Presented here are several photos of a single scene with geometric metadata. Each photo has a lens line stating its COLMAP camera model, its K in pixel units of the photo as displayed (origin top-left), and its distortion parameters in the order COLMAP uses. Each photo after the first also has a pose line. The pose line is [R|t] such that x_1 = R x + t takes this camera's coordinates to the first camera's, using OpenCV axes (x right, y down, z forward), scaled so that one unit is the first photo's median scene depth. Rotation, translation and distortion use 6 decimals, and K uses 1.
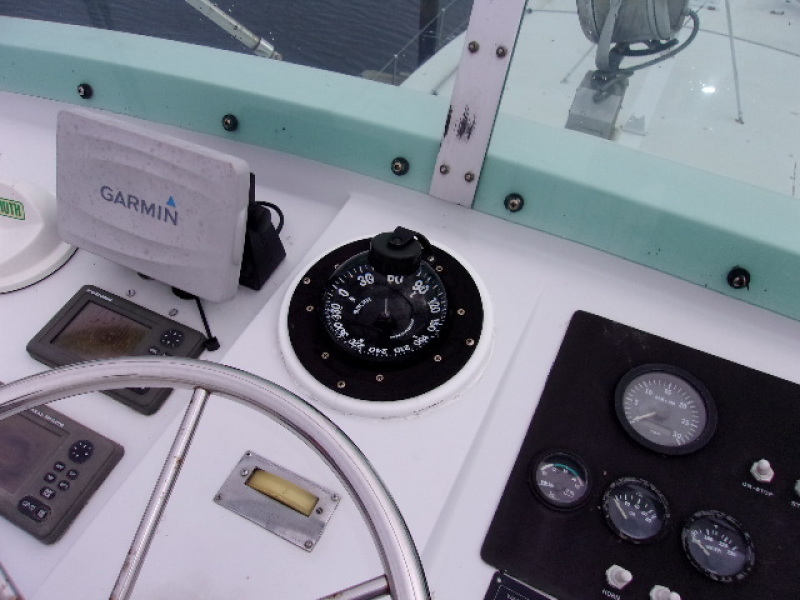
lens RADIAL K [[621.3, 0, 399.9], [0, 621.3, 296.4], [0, 0, 1]] dist [-0.019524, 0.037039]
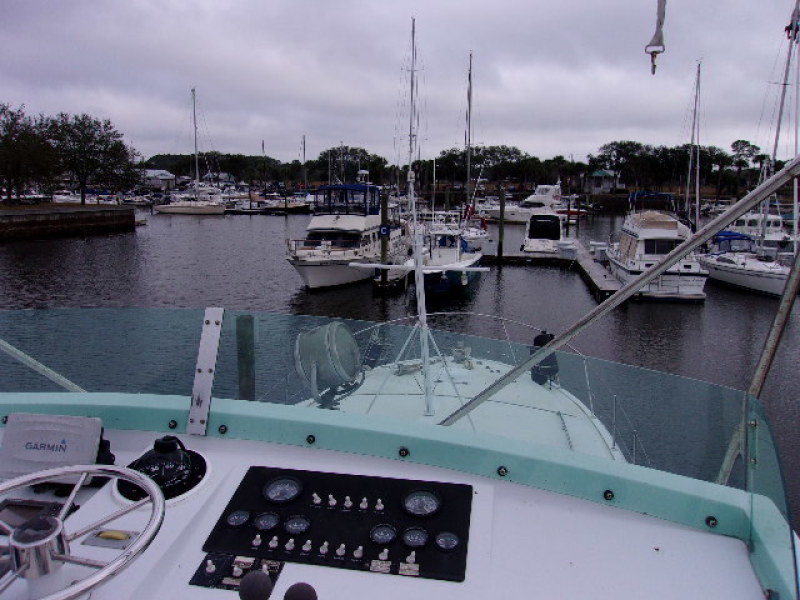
lens RADIAL K [[621.3, 0, 398.6], [0, 621.3, 296.1], [0, 0, 1]] dist [-0.019524, 0.037039]
pose [[0.957572, -0.059776, 0.281926, 0.206893], [0.211331, 0.810769, -0.545887, 0.938647], [-0.195946, 0.582306, 0.789003, -1.385288]]
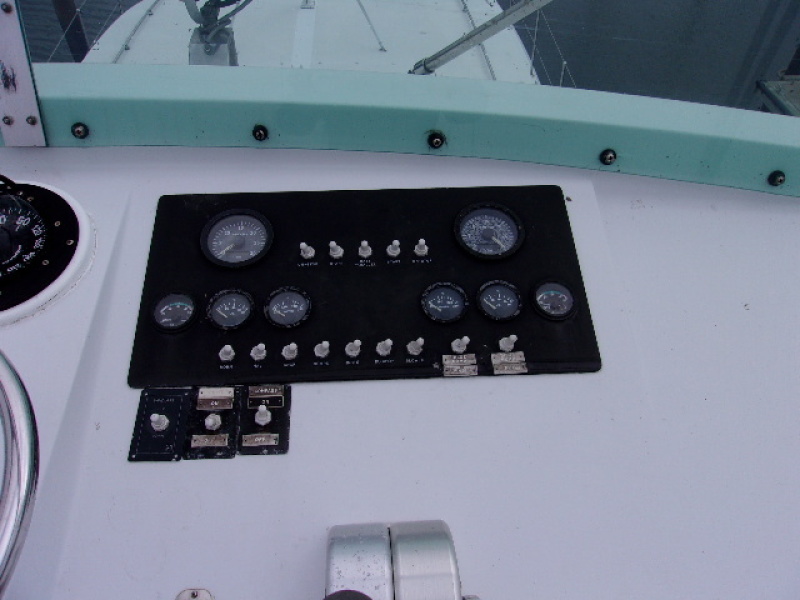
lens RADIAL K [[621.3, 0, 396.6], [0, 621.3, 295.1], [0, 0, 1]] dist [-0.019524, 0.037039]
pose [[0.867924, -0.365479, 0.336353, 0.214974], [0.355492, 0.930017, 0.093240, 0.276057], [-0.346891, 0.038645, 0.937109, -0.360090]]
